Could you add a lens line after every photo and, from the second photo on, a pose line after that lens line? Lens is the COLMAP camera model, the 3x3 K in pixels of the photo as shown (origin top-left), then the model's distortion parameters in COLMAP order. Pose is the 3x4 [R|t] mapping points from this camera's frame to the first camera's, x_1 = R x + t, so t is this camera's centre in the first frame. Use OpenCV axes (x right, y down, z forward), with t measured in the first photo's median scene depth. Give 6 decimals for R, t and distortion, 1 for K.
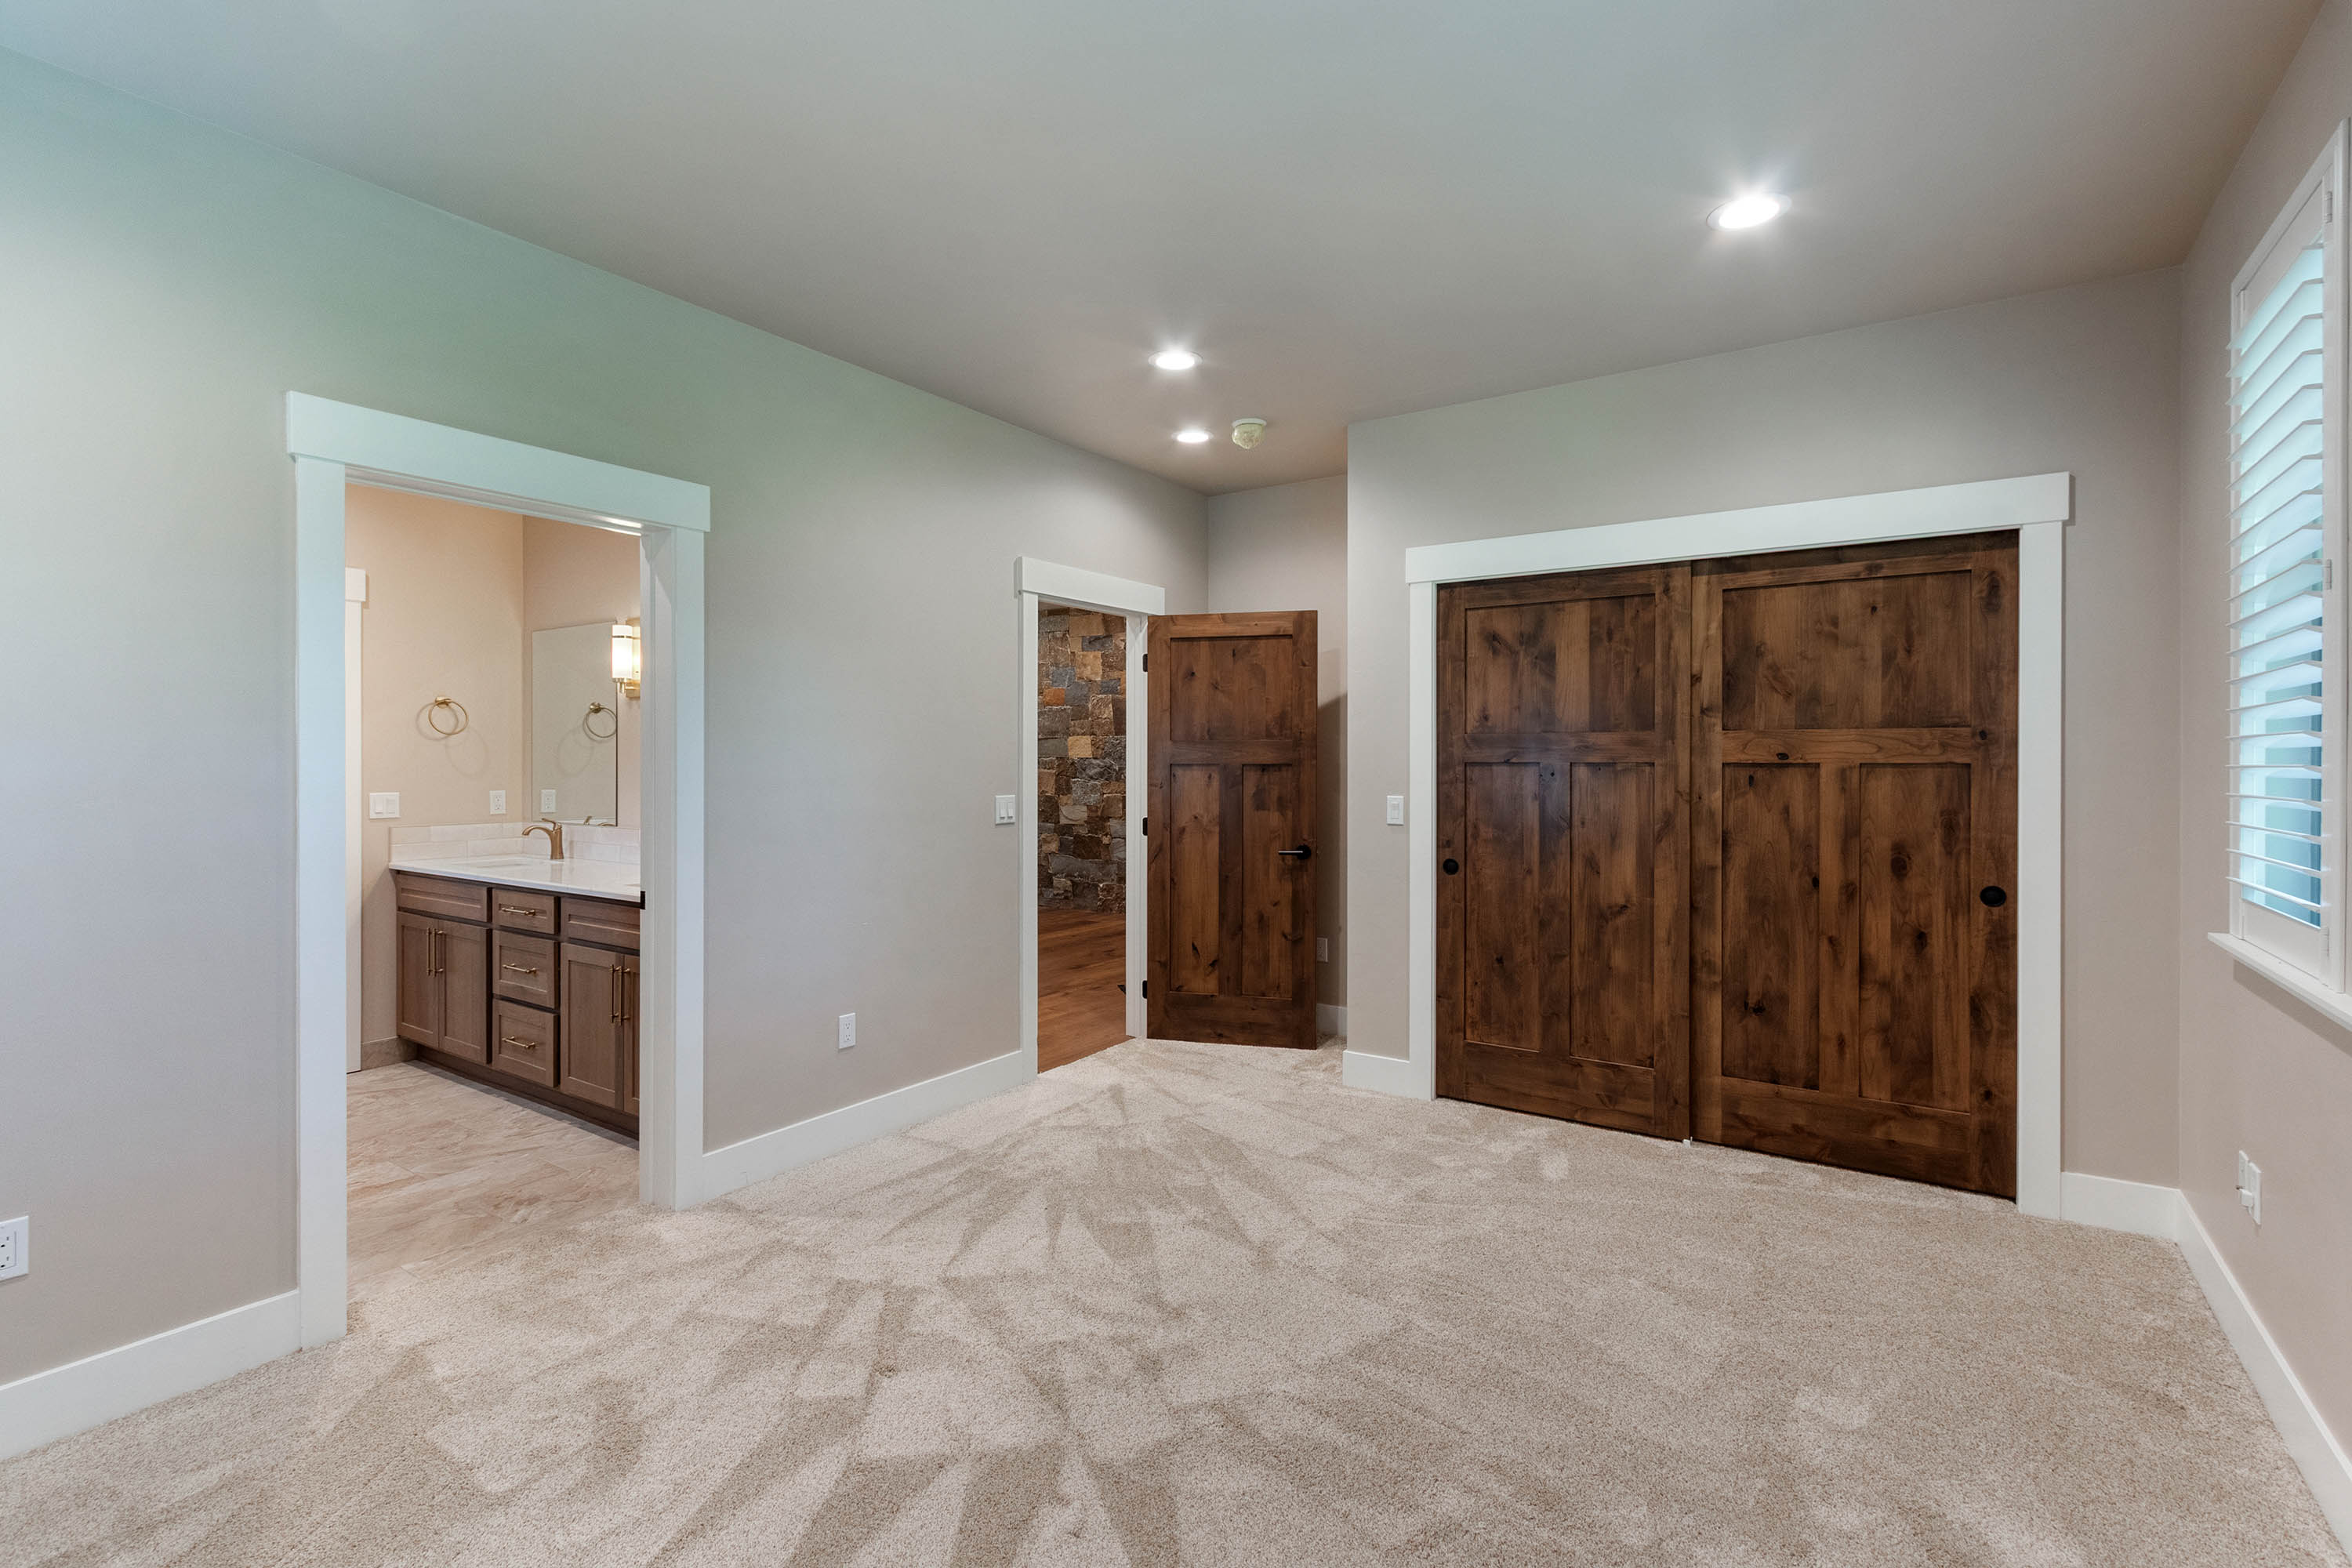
lens RADIAL K [[1076.4, 0, 1181.4], [0, 1076.4, 765.0], [0, 0, 1]] dist [-0.000715, -0.000093]
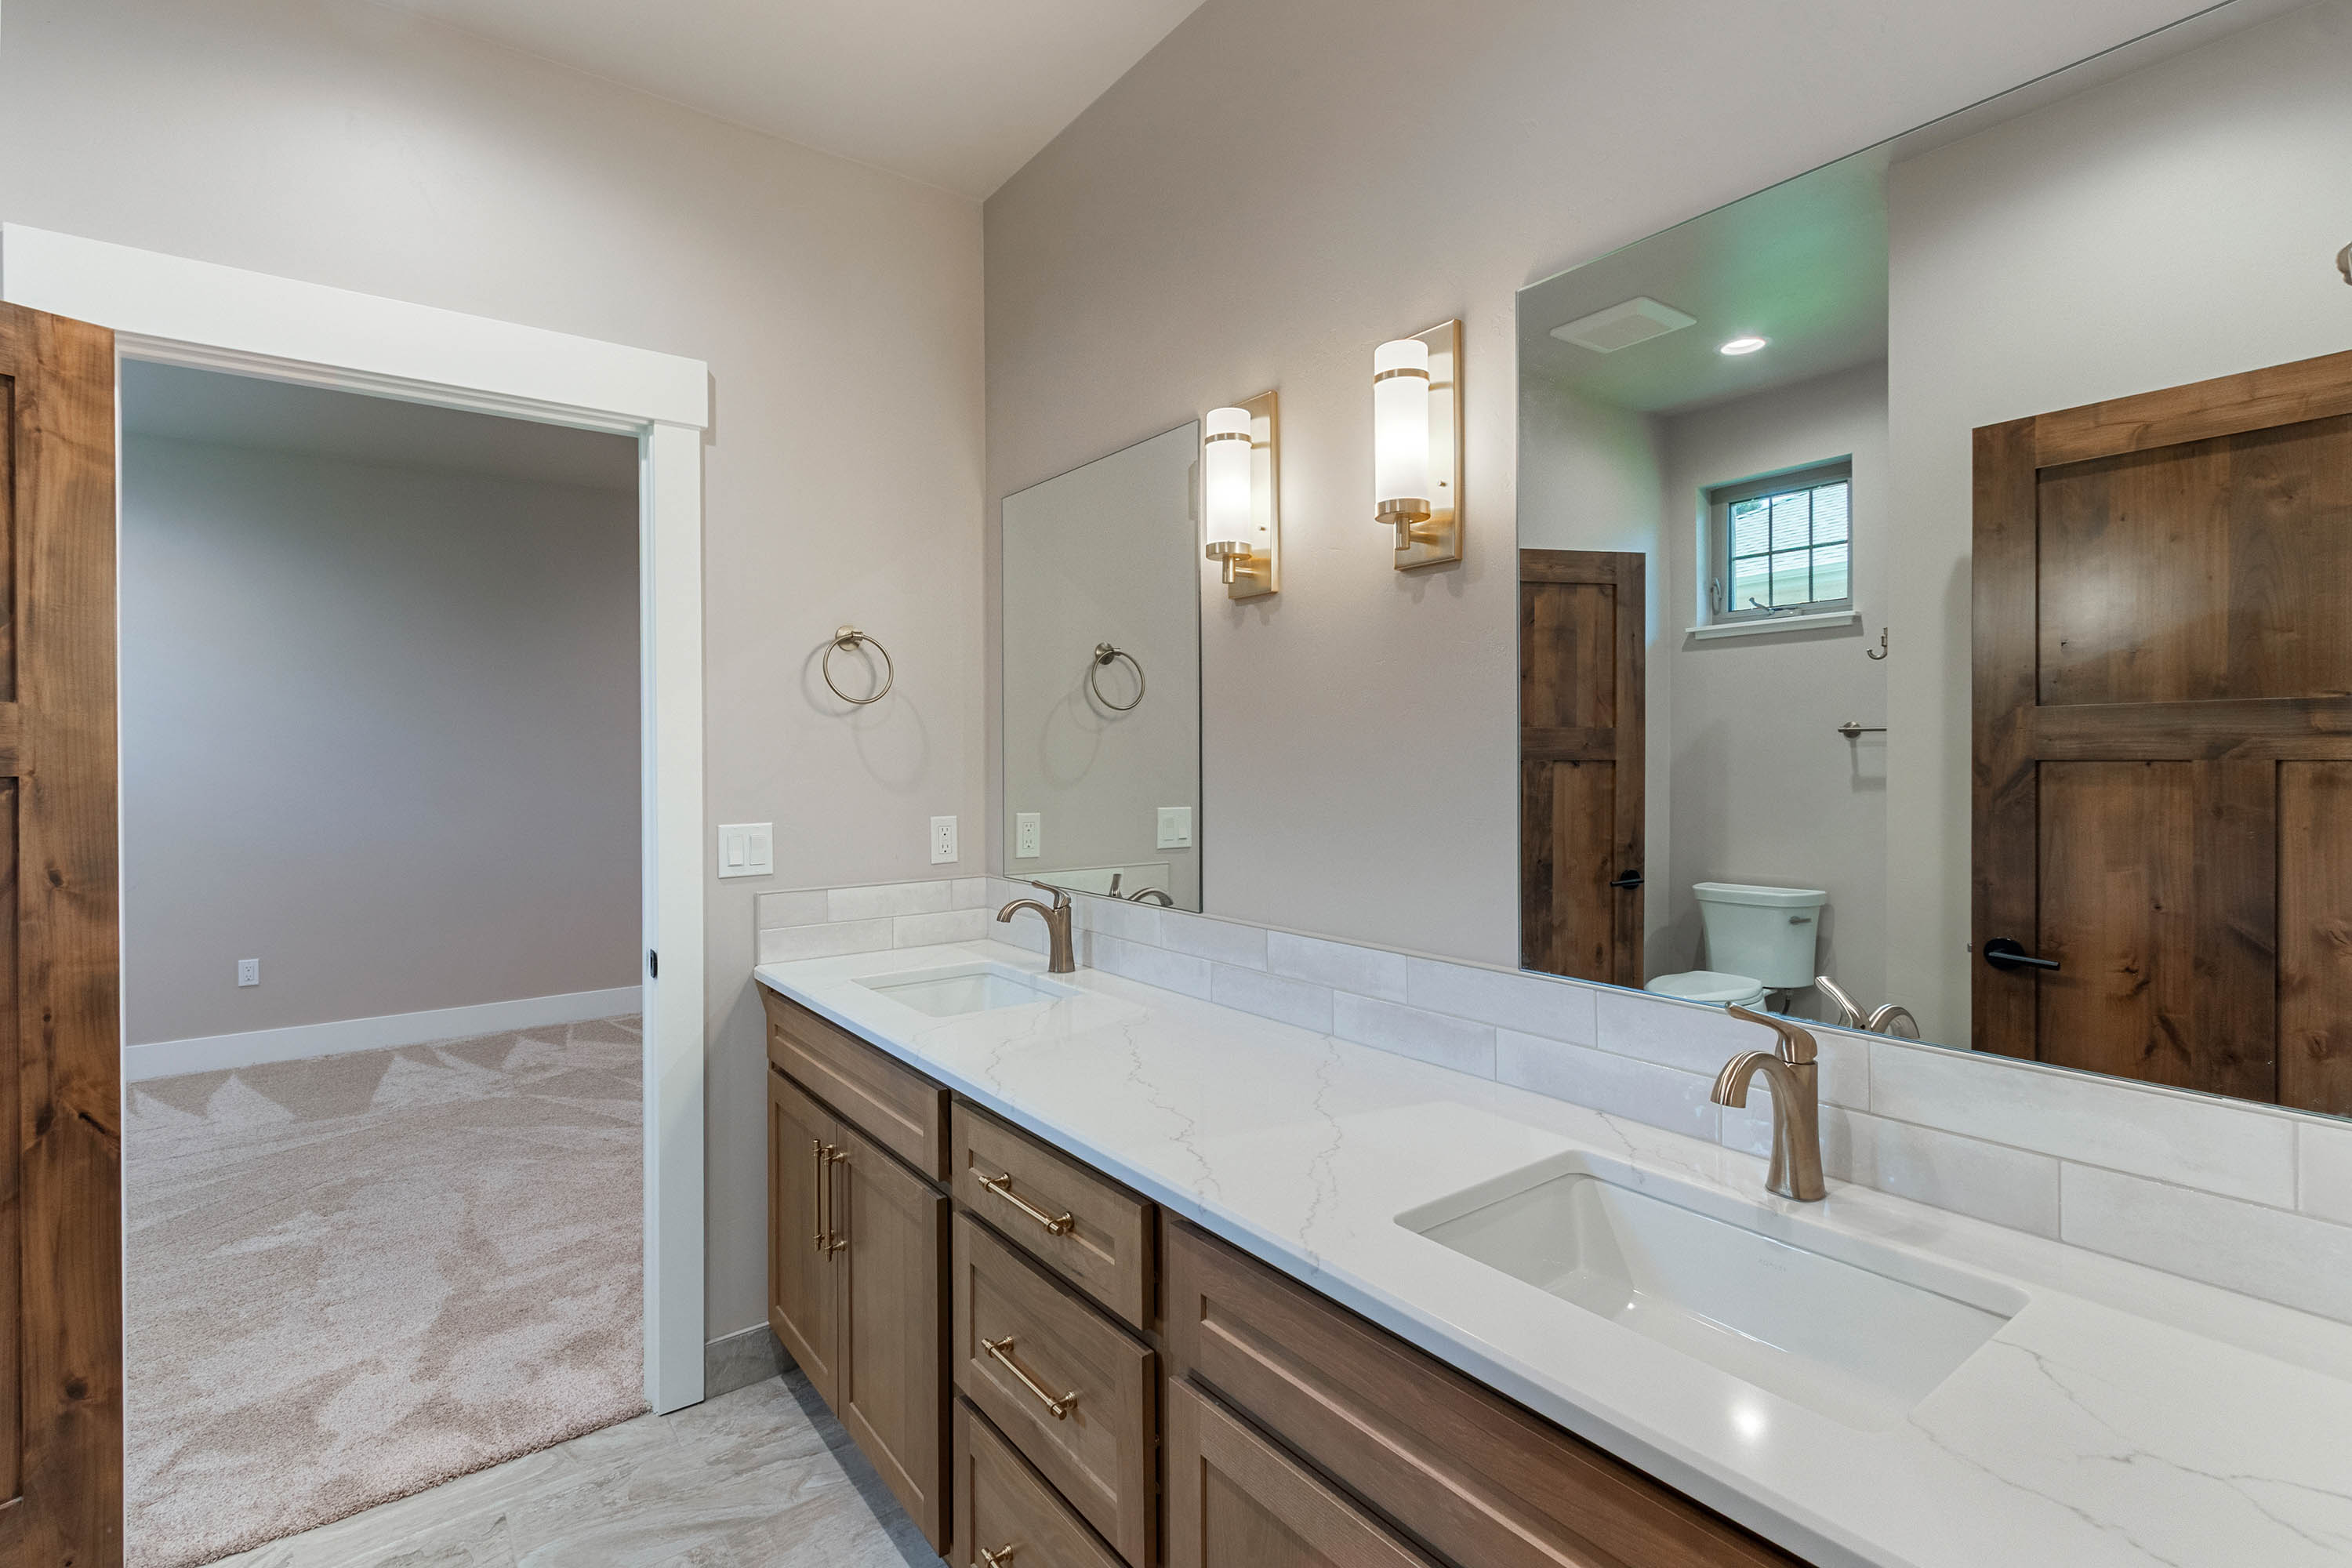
lens RADIAL K [[1076.4, 0, 1181.4], [0, 1076.4, 765.0], [0, 0, 1]] dist [-0.000715, -0.000093]
pose [[0.948020, -0.002536, -0.318200, -0.399404], [0.004041, 0.999984, 0.004071, -0.001903], [0.318184, -0.005145, 0.948015, 0.602503]]
